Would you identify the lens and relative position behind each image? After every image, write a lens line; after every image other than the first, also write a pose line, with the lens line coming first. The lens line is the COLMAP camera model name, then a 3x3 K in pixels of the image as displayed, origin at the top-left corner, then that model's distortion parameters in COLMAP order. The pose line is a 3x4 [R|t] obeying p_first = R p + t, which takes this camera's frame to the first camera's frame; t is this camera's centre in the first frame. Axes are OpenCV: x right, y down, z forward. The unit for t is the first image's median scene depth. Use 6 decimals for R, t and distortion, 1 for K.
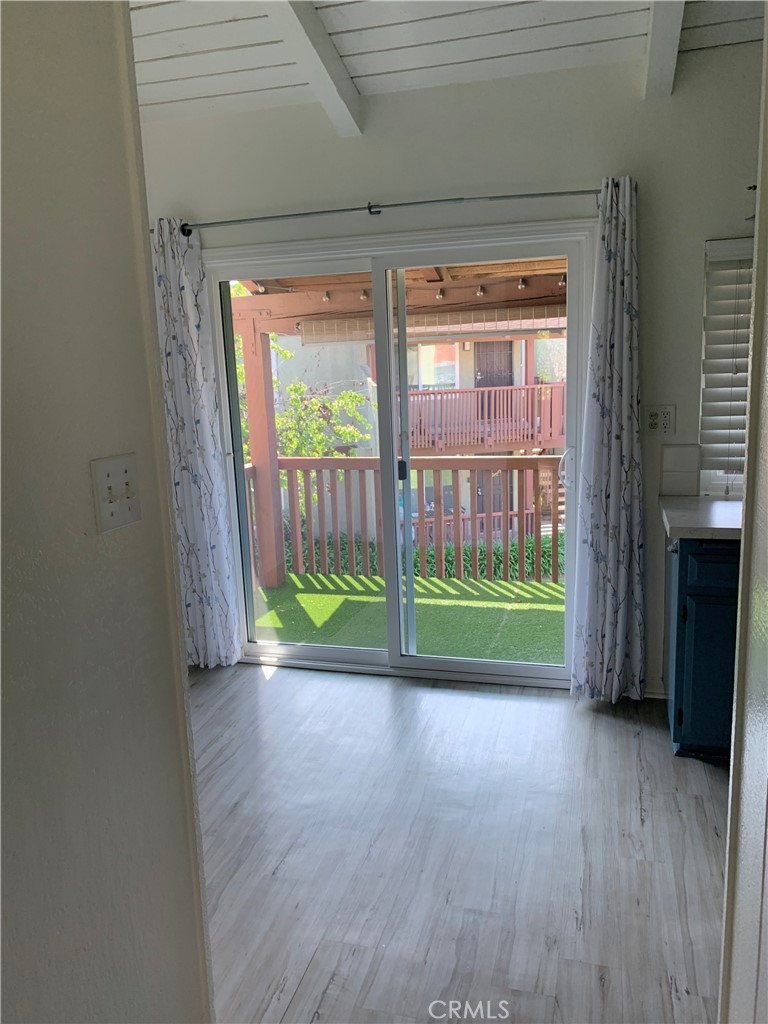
lens RADIAL K [[784.2, 0, 384.0], [0, 784.2, 512.0], [0, 0, 1]] dist [0.016982, 0.001901]
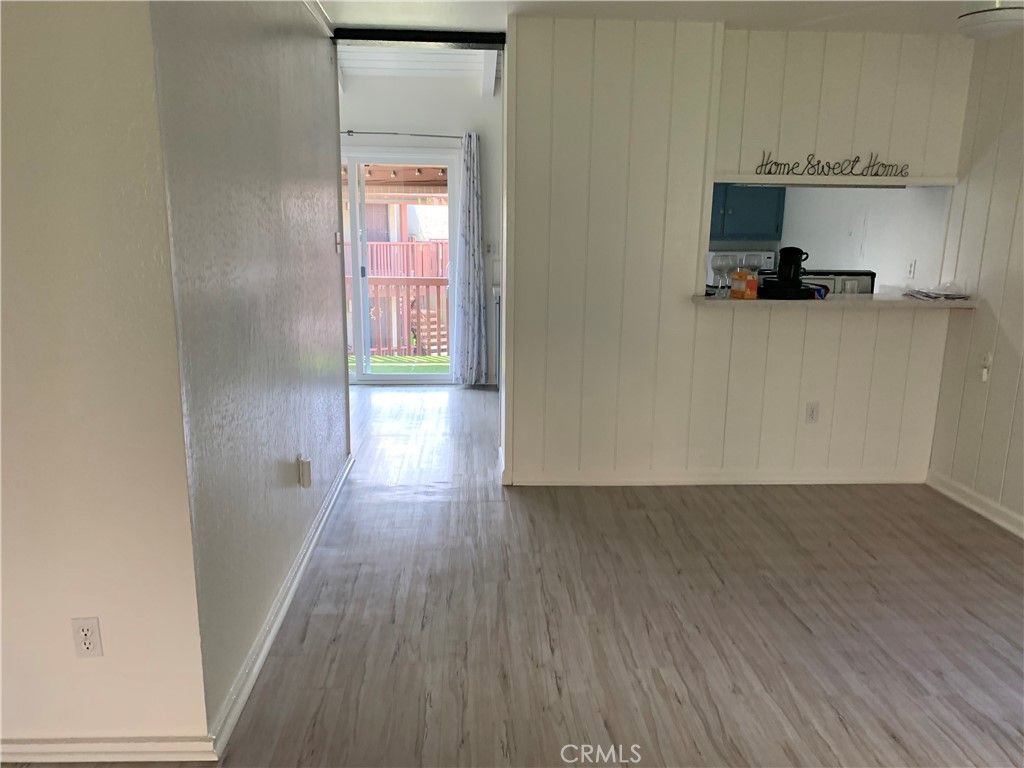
lens RADIAL K [[768.3, 0, 512.0], [0, 768.3, 384.0], [0, 0, 1]] dist [0.157665, 0.000042]
pose [[0.943484, -0.018504, 0.330900, -0.293312], [0.014228, 0.999781, 0.015342, 0.216637], [-0.331112, -0.009767, 0.943541, -0.985011]]
